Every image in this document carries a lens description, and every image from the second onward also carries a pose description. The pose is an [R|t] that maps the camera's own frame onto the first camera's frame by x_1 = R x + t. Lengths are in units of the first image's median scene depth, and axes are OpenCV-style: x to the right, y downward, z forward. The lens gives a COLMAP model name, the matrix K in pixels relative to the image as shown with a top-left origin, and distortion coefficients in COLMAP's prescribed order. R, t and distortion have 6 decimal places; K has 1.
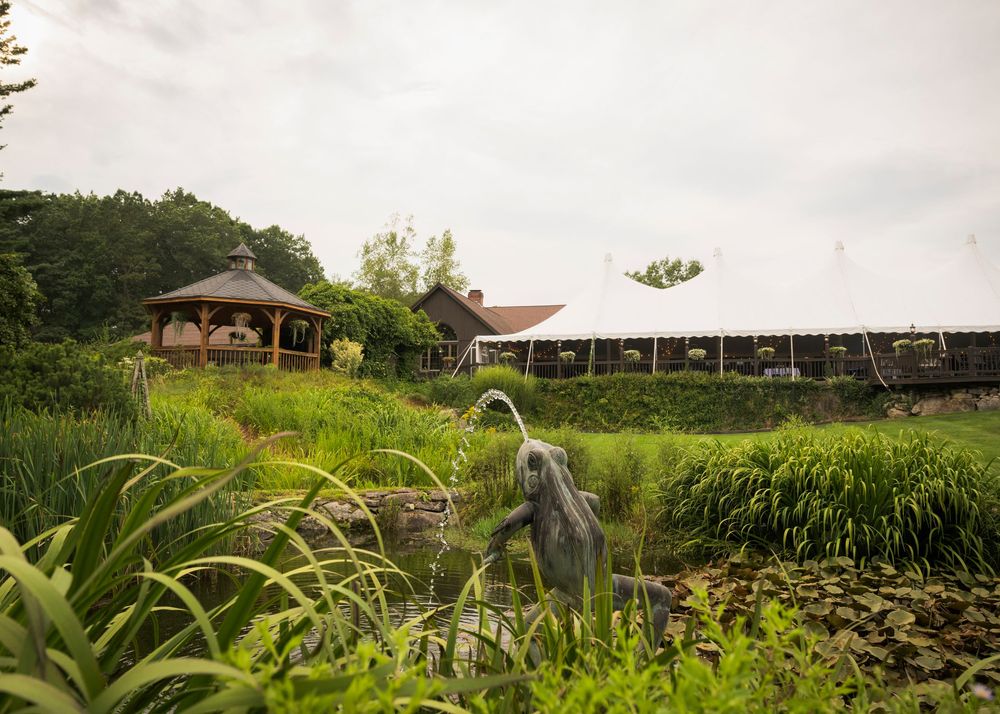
lens RADIAL K [[736.8, 0, 504.5], [0, 736.8, 362.3], [0, 0, 1]] dist [-0.002557, 0.004578]
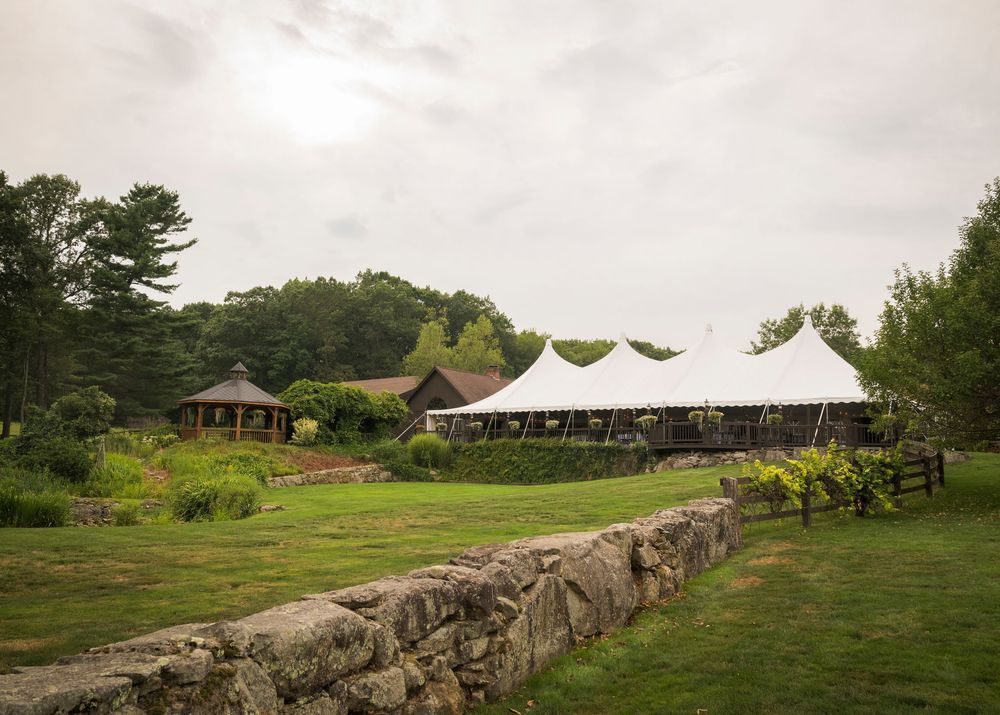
lens RADIAL K [[832.4, 0, 491.6], [0, 832.4, 356.6], [0, 0, 1]] dist [-0.006491, -0.003828]
pose [[0.924235, -0.041038, -0.379613, 0.569156], [0.018519, 0.997855, -0.062787, -0.031413], [0.381376, 0.051000, 0.923012, -0.324658]]
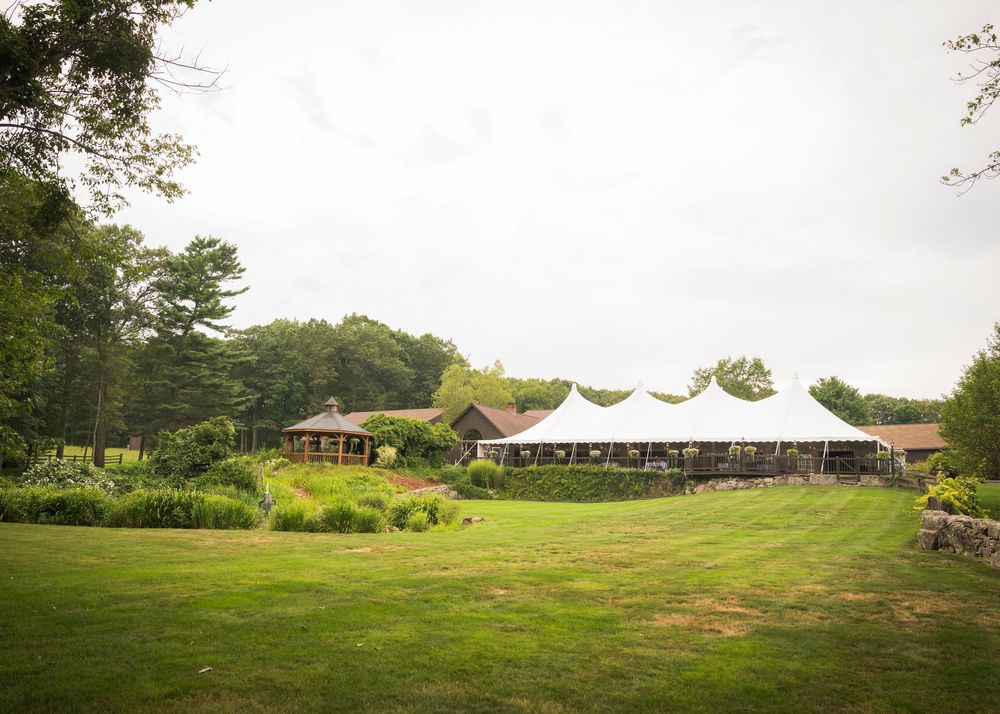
lens RADIAL K [[736.8, 0, 499.7], [0, 736.8, 364.3], [0, 0, 1]] dist [-0.002557, 0.004578]
pose [[0.965911, -0.027100, -0.257452, 0.376000], [0.002441, 0.995415, -0.095621, -0.040951], [0.258863, 0.091733, 0.961548, -0.498450]]
